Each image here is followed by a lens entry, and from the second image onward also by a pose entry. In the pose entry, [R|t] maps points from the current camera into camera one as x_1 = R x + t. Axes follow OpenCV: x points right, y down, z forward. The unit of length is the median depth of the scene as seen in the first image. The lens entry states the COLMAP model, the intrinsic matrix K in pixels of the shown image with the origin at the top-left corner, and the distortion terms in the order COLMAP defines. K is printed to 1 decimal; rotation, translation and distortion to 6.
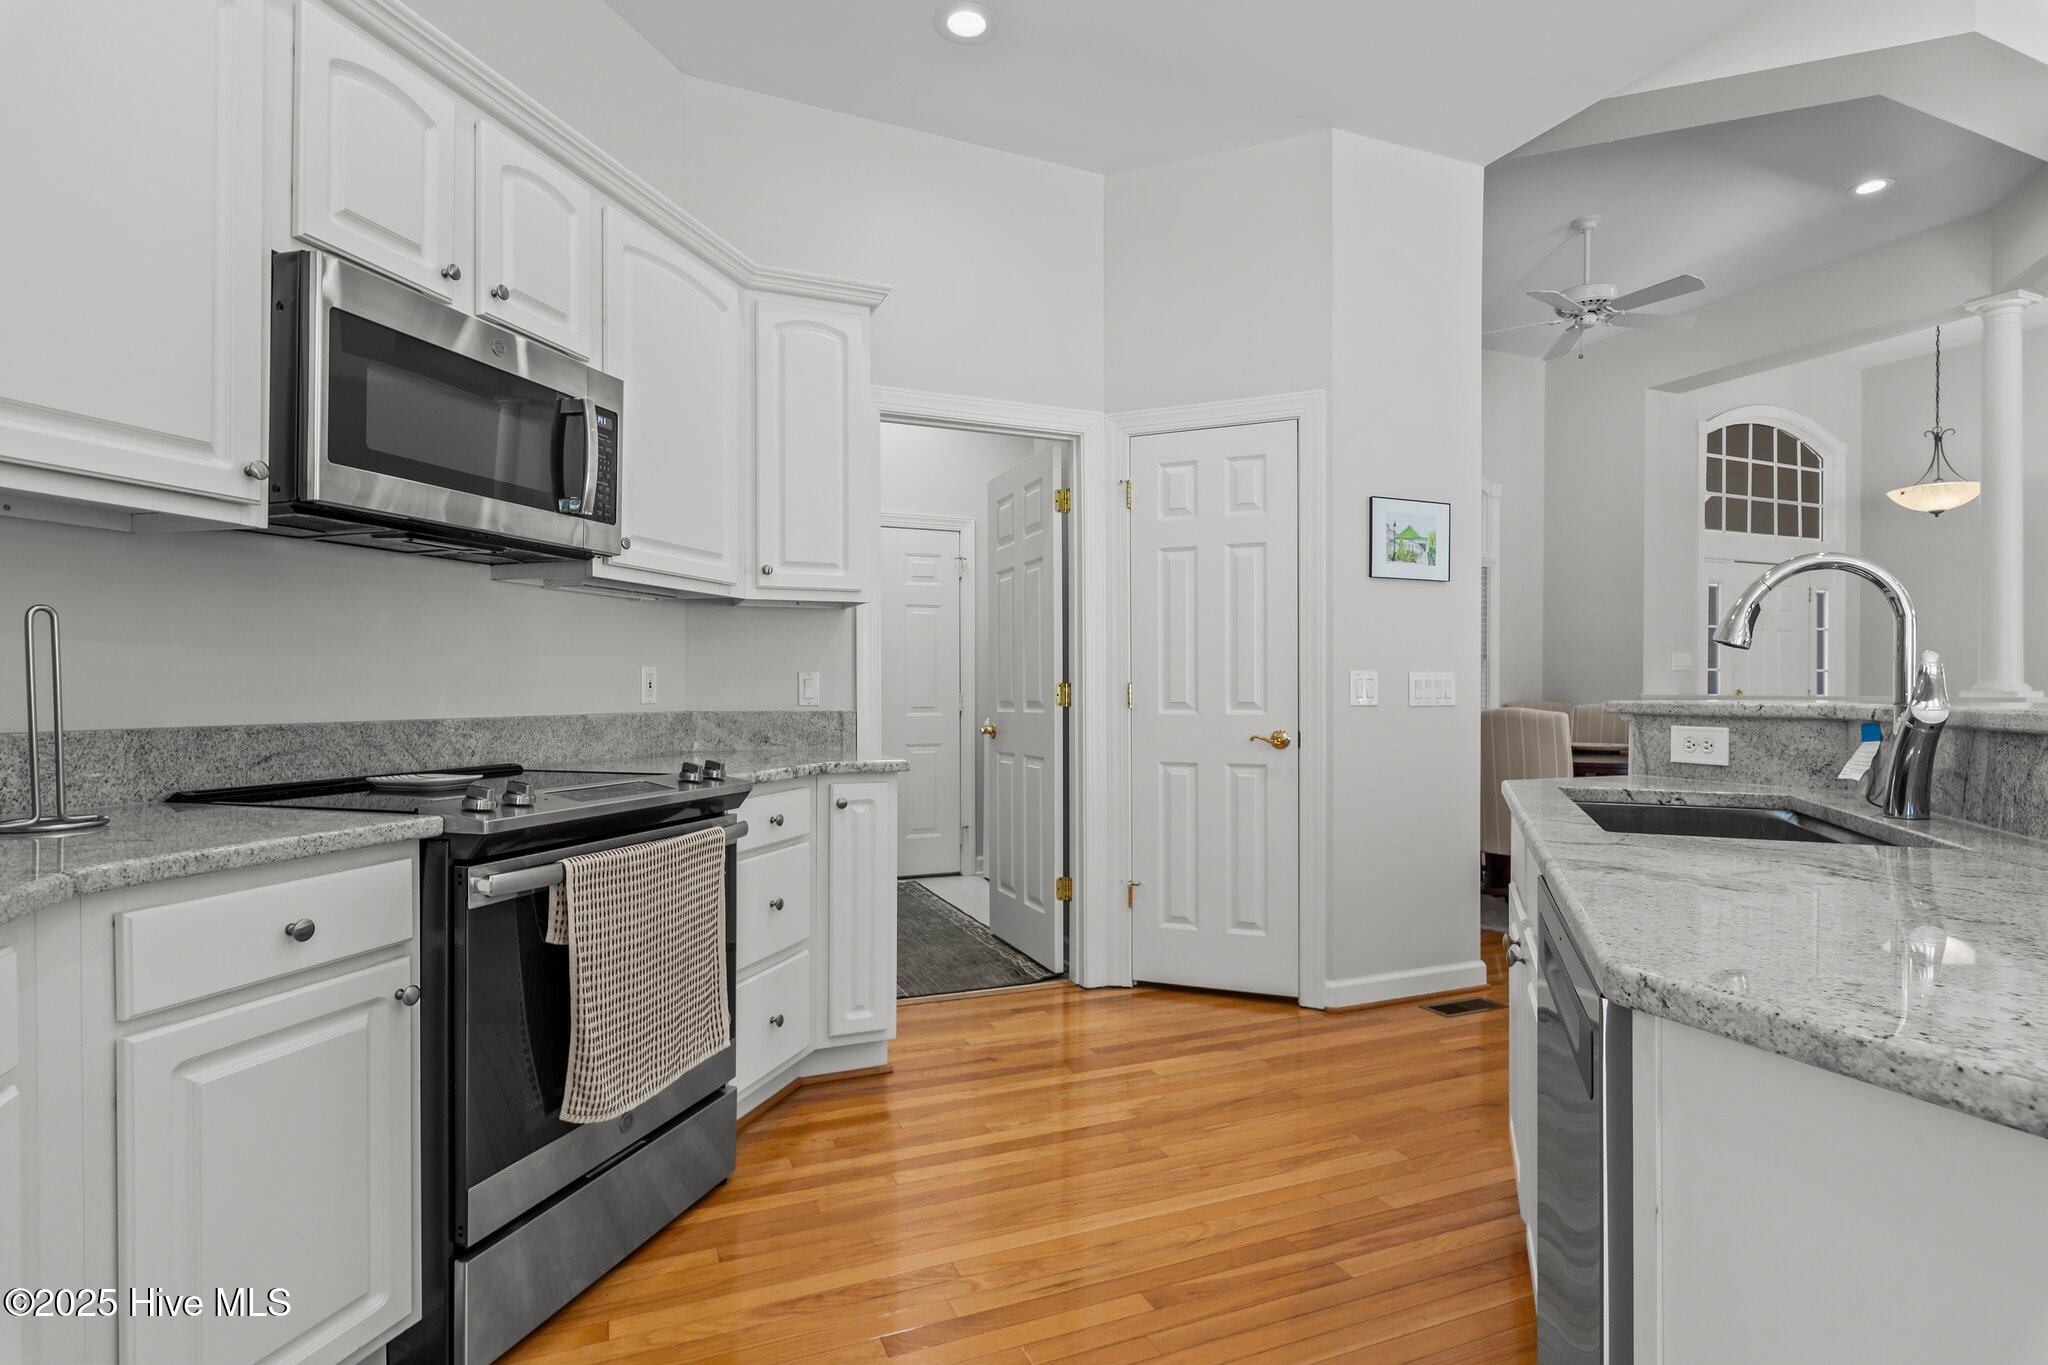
lens RADIAL K [[1048.3, 0, 1024.1], [0, 1048.3, 703.1], [0, 0, 1]] dist [0.002074, 0.001495]
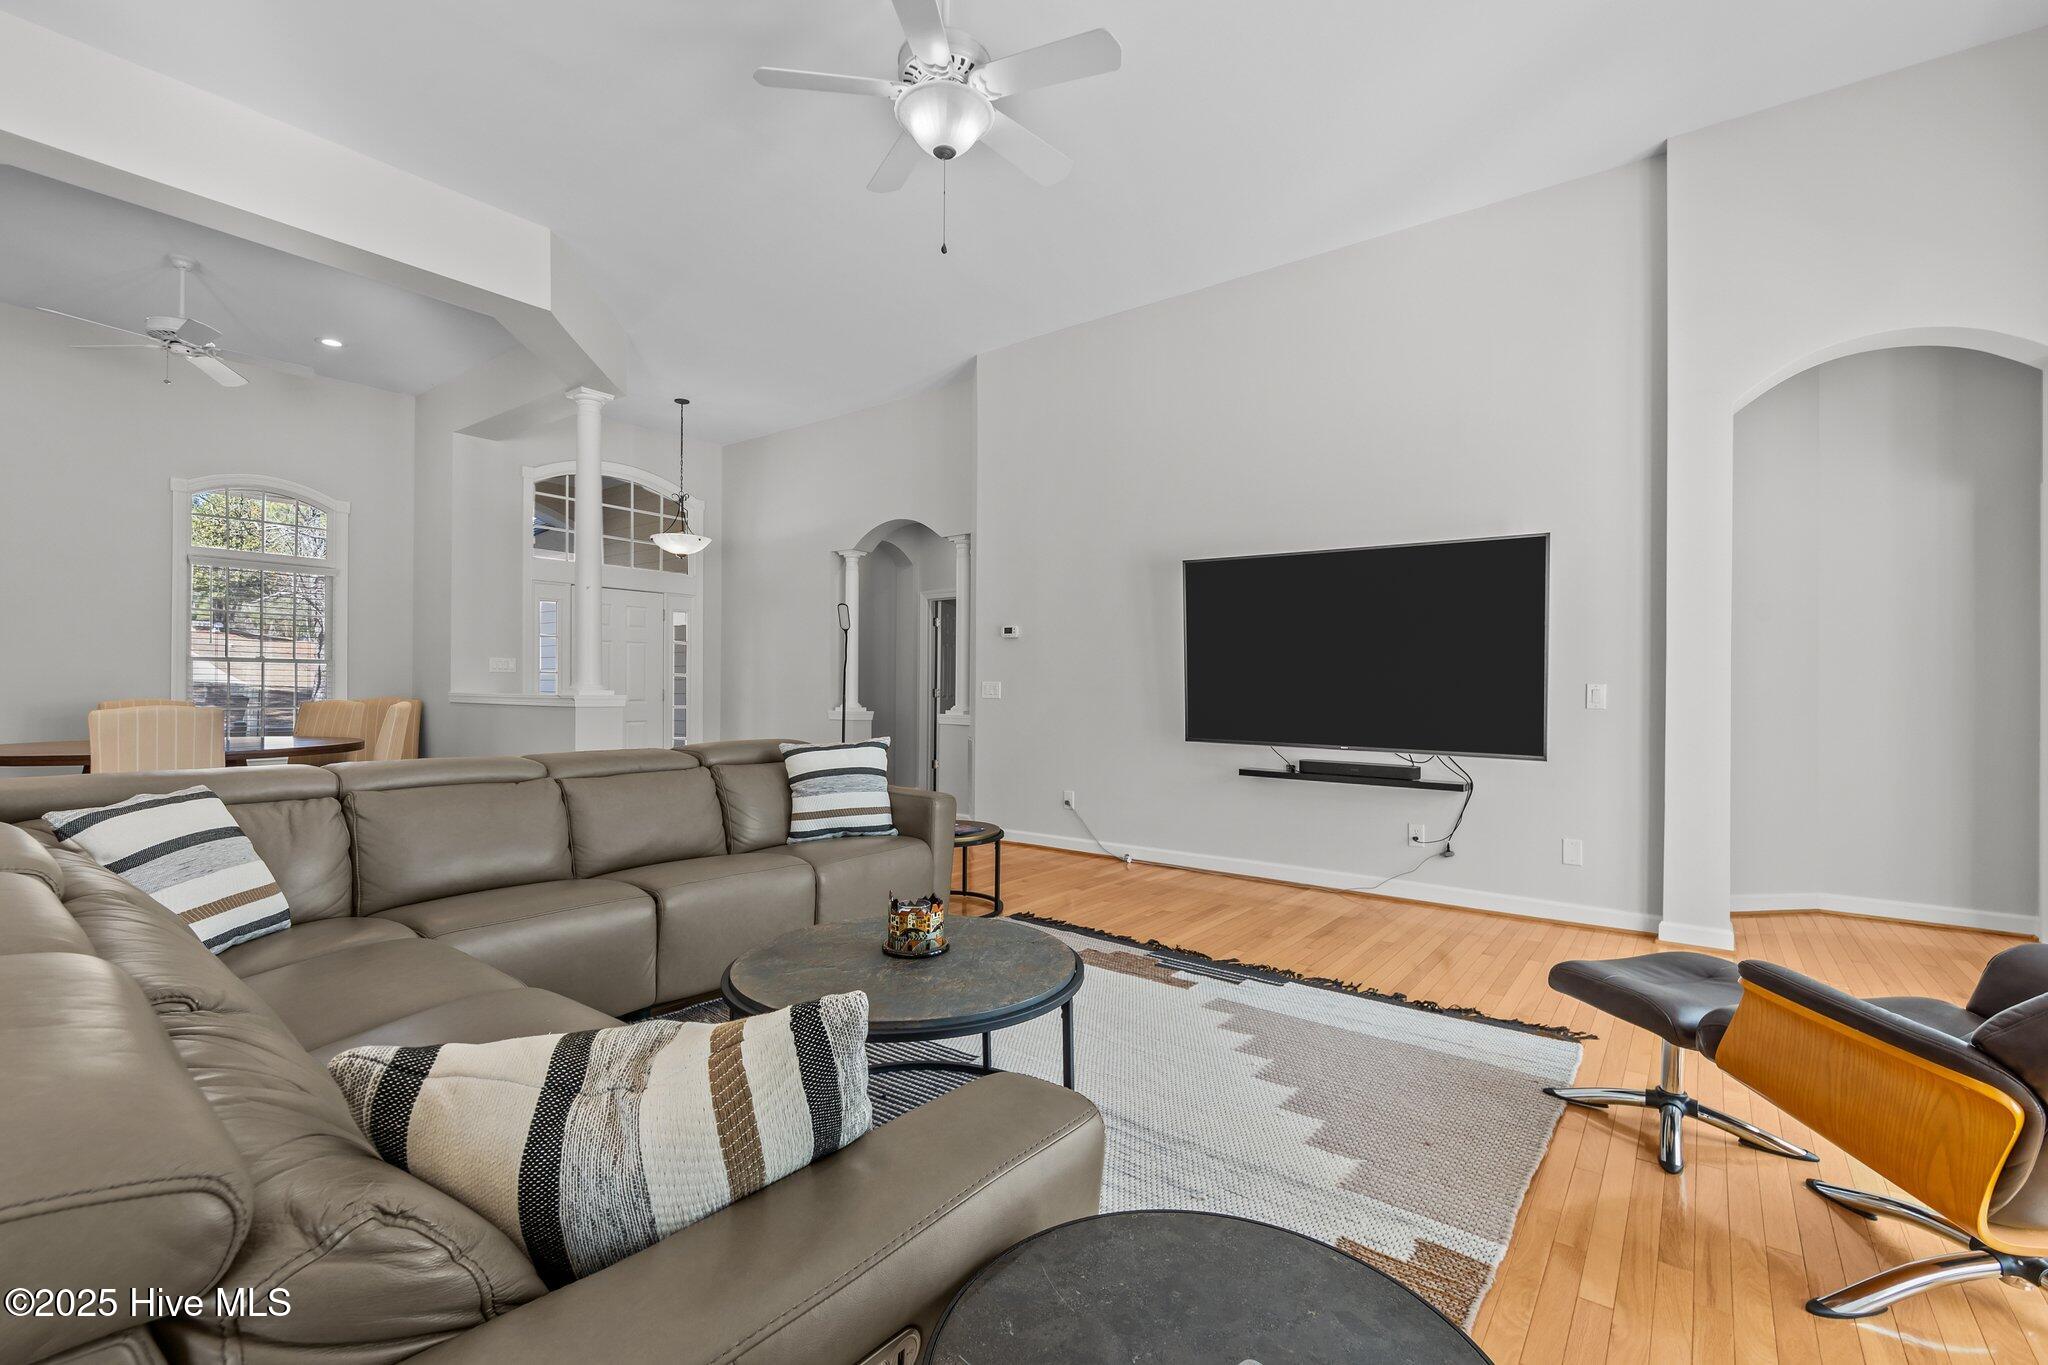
lens RADIAL K [[894.0, 0, 1020.2], [0, 894.0, 684.3], [0, 0, 1]] dist [0.001342, 0.000087]
pose [[0.873703, 0.005719, 0.486426, 1.236435], [0.001794, 0.999886, -0.014978, -0.000002], [-0.486456, 0.013959, 0.873594, -0.348612]]
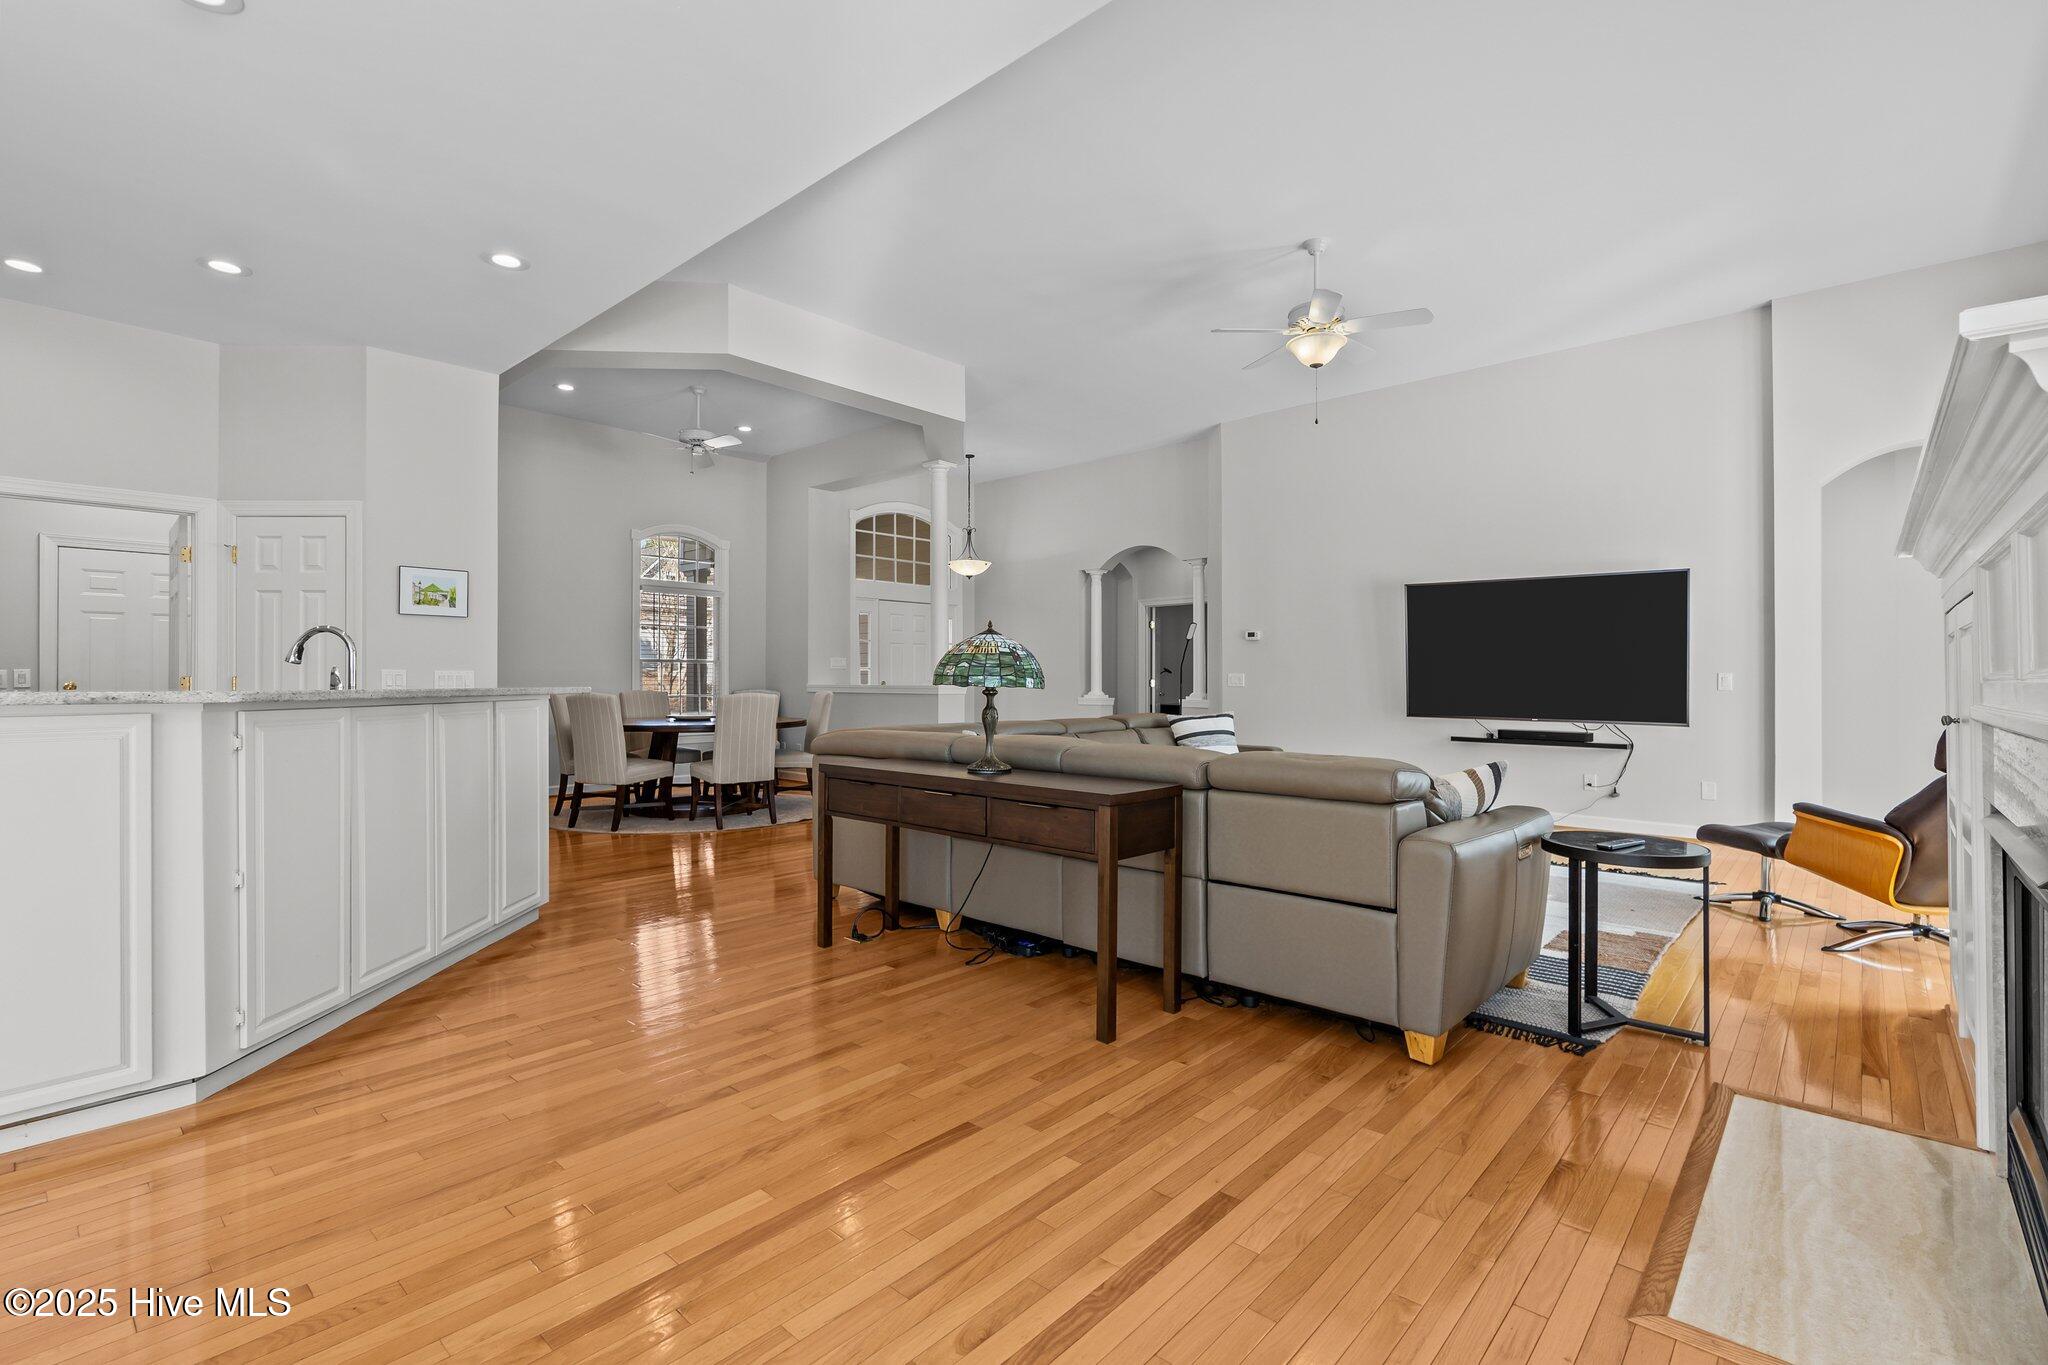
lens RADIAL K [[919.8, 0, 1023.9], [0, 919.8, 668.8], [0, 0, 1]] dist [0.000487, 0.000711]
pose [[0.911359, 0.003885, 0.411594, 0.597848], [0.005868, 0.999731, -0.022430, 0.005992], [-0.411570, 0.022858, 0.911091, -0.701603]]
